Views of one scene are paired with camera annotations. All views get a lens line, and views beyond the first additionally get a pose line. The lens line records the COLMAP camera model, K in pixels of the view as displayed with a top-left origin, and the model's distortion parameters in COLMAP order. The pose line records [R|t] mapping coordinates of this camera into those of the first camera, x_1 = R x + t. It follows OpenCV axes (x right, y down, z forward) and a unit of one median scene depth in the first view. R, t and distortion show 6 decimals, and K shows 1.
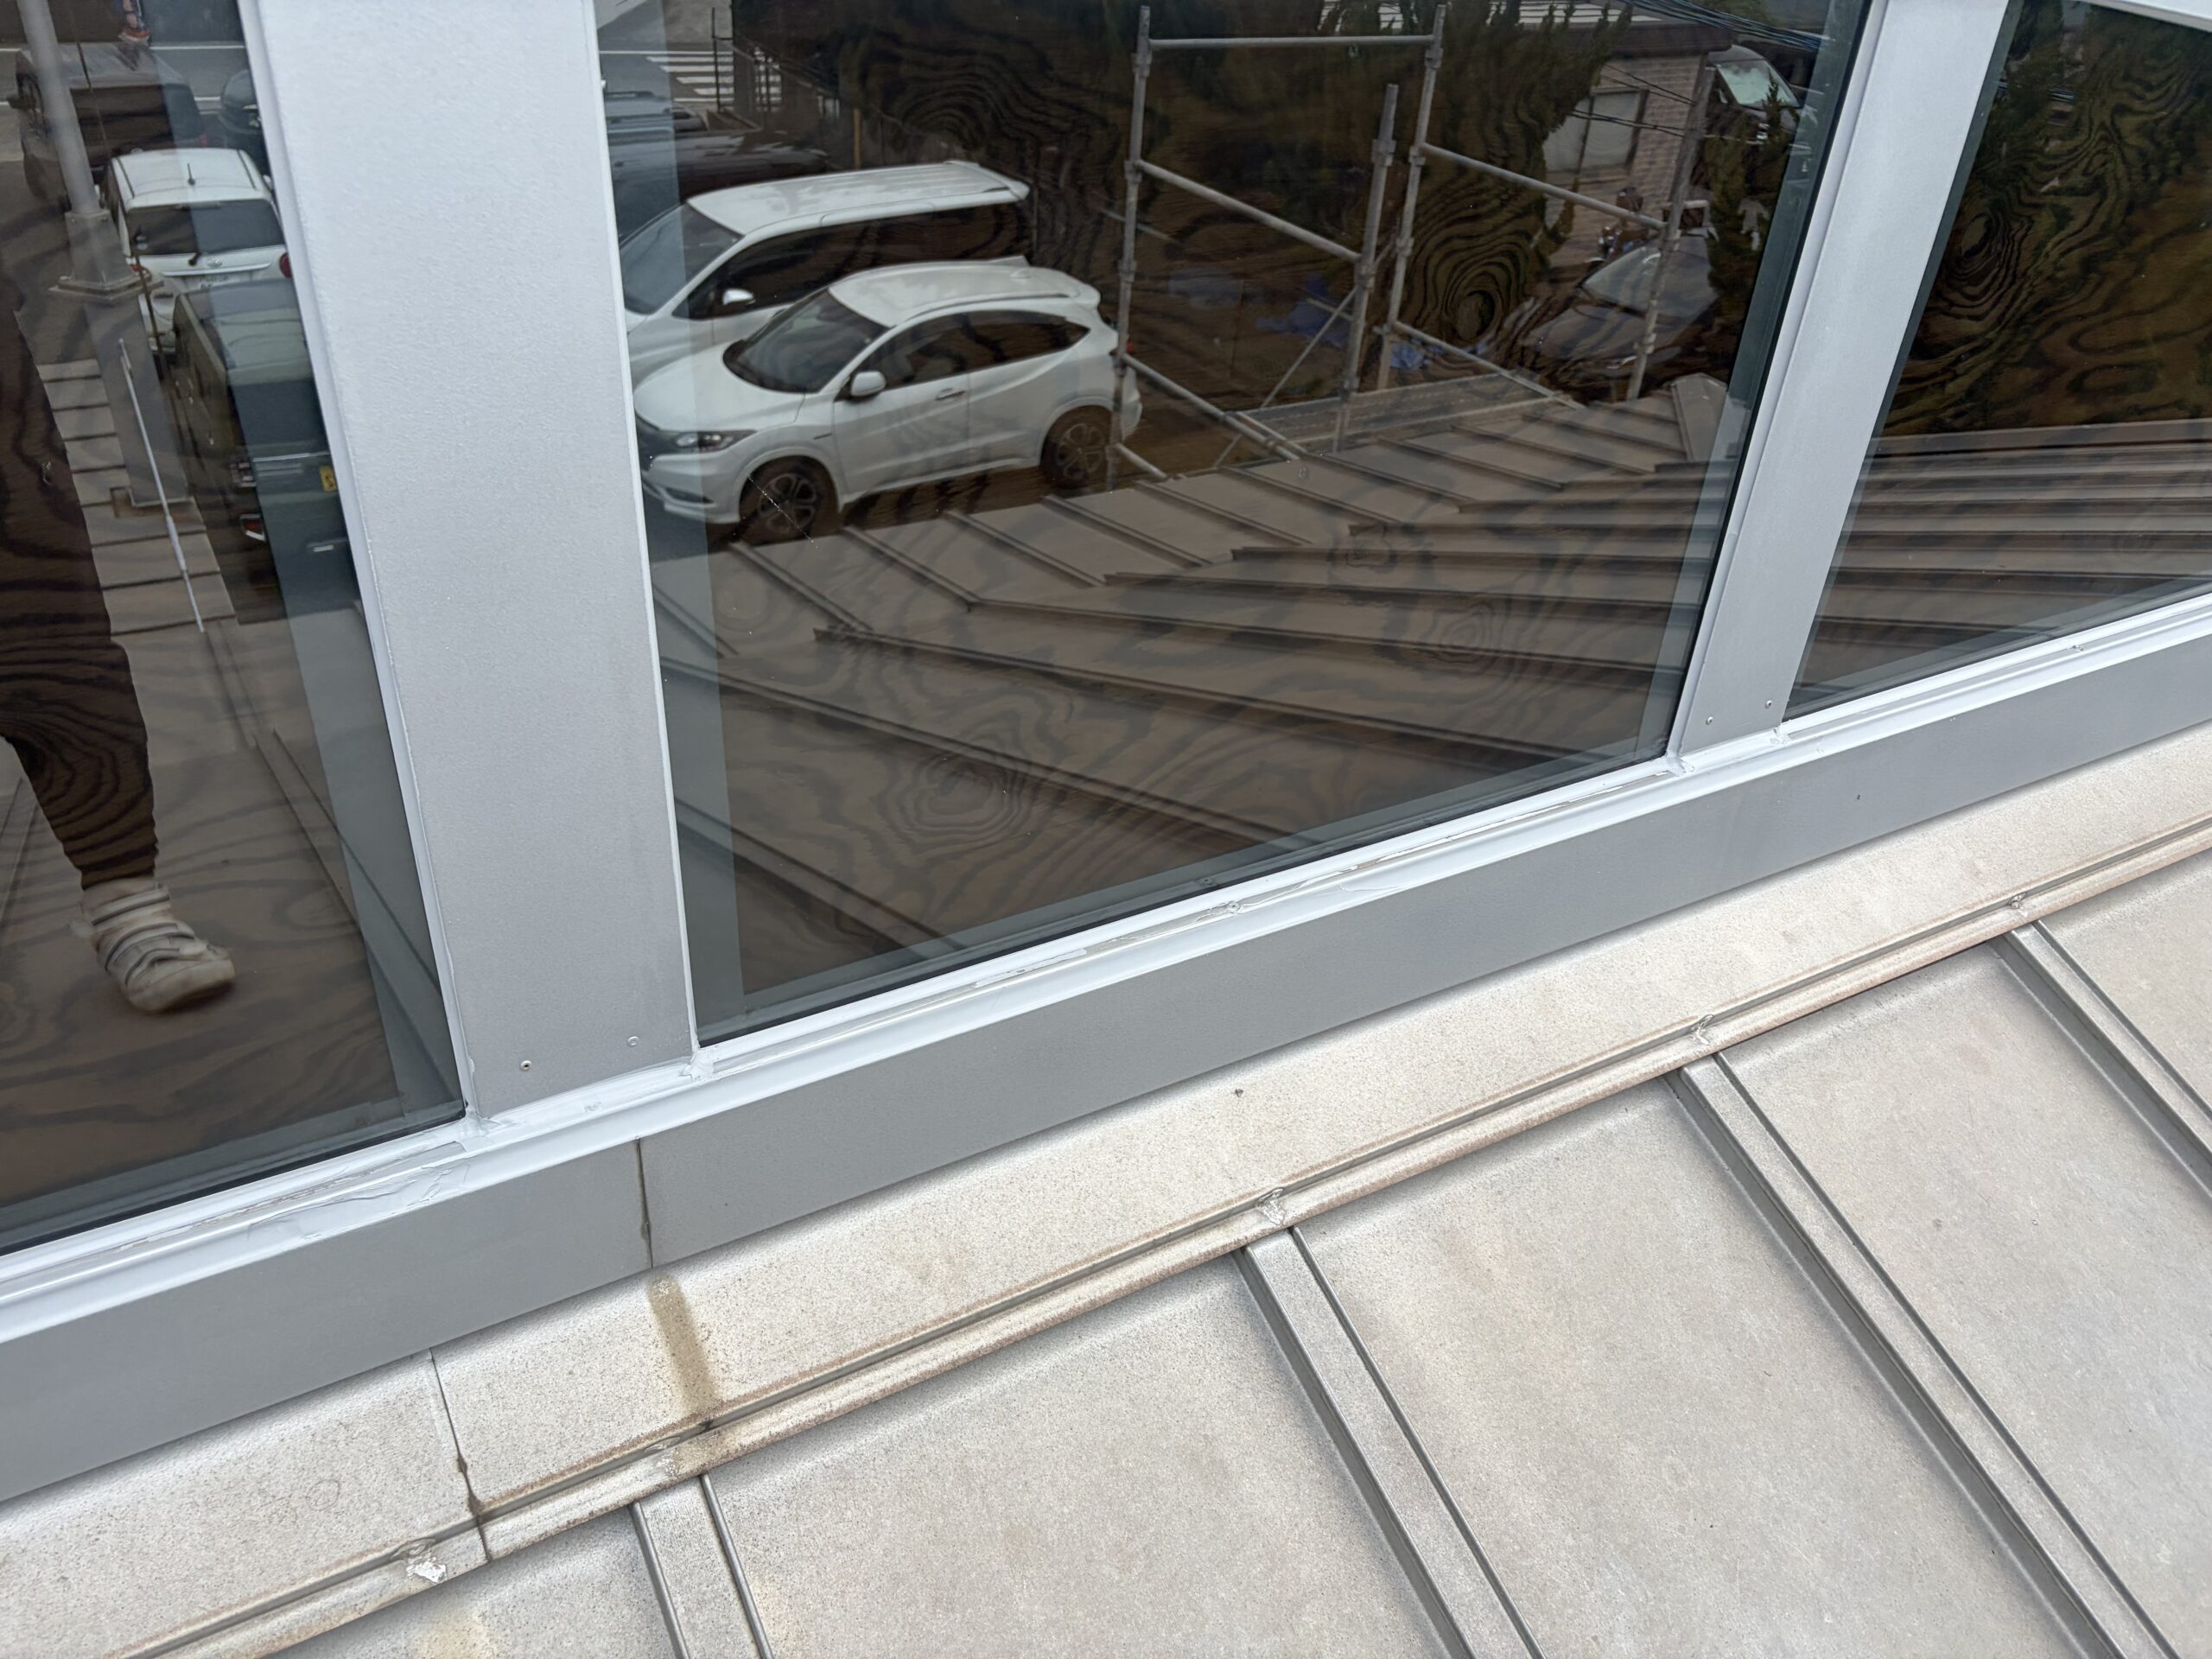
lens RADIAL K [[1693.5, 0, 1106.0], [0, 1693.5, 830.5], [0, 0, 1]] dist [0.046694, -0.042920]
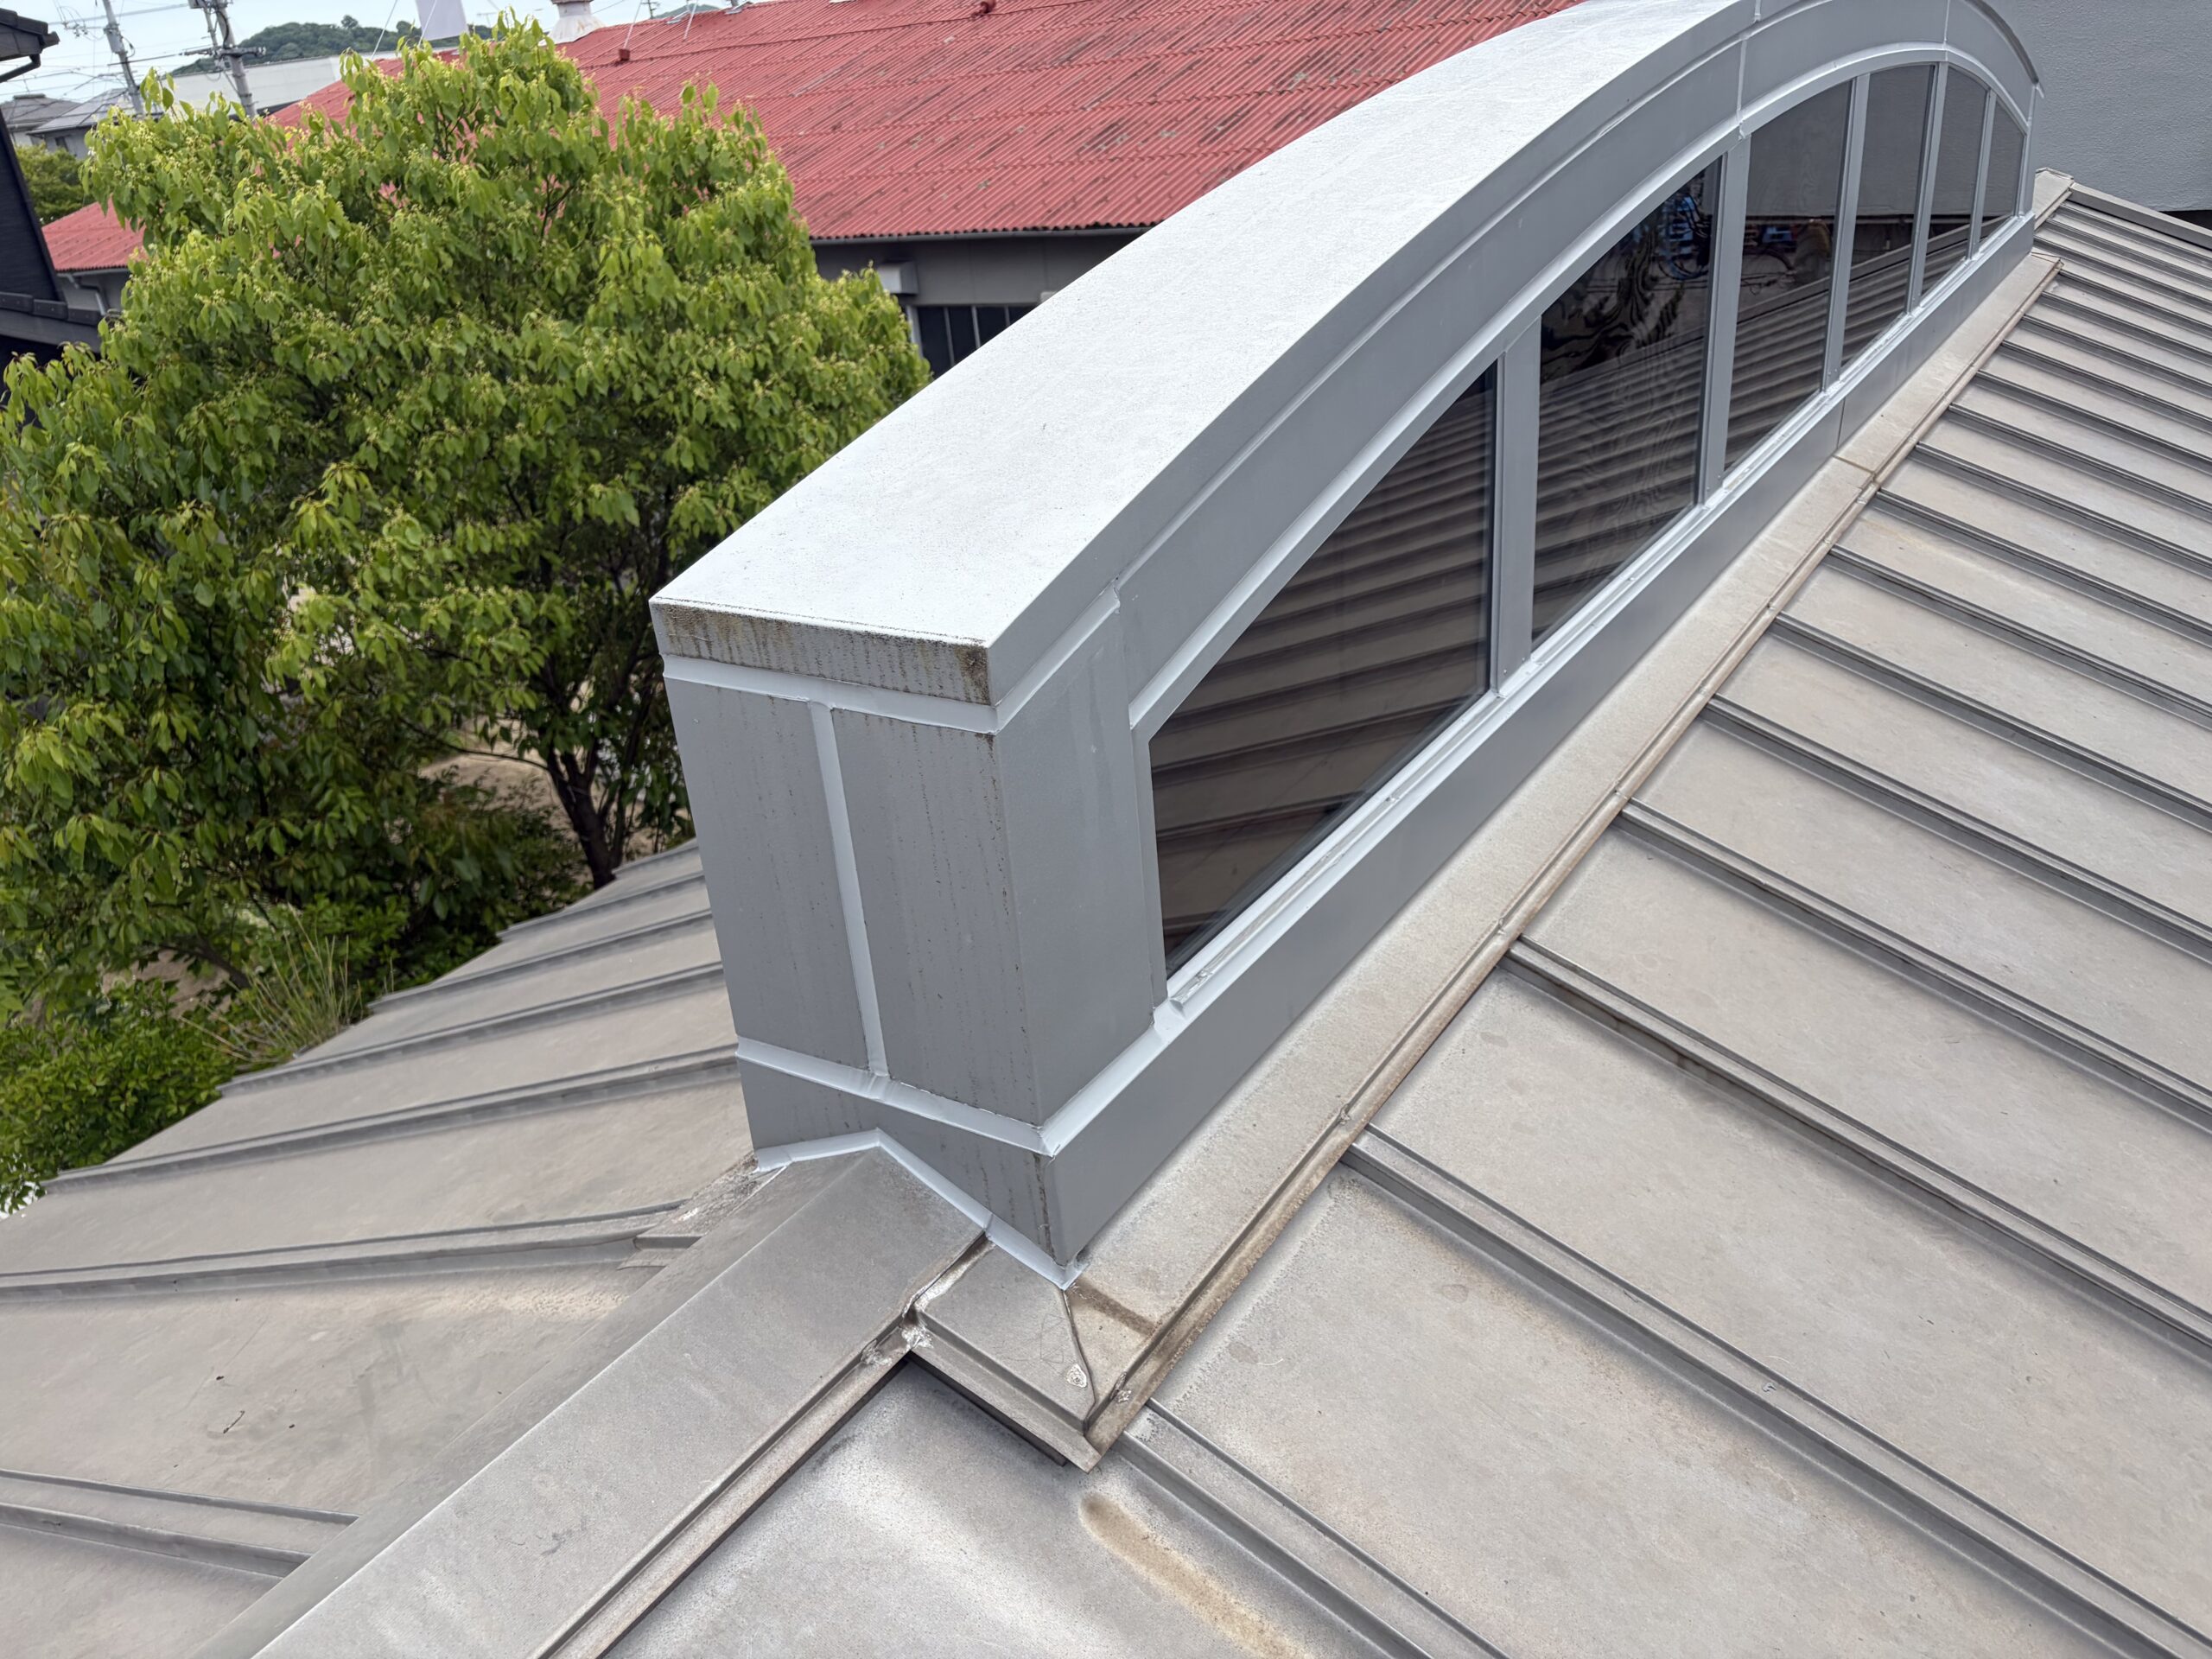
lens RADIAL K [[1693.5, 0, 1111.1], [0, 1693.5, 835.2], [0, 0, 1]] dist [0.046694, -0.042920]
pose [[0.875916, -0.370332, 0.309234, -0.426895], [0.419714, 0.900983, -0.109857, 0.081856], [-0.237931, 0.226016, 0.944619, -0.343743]]
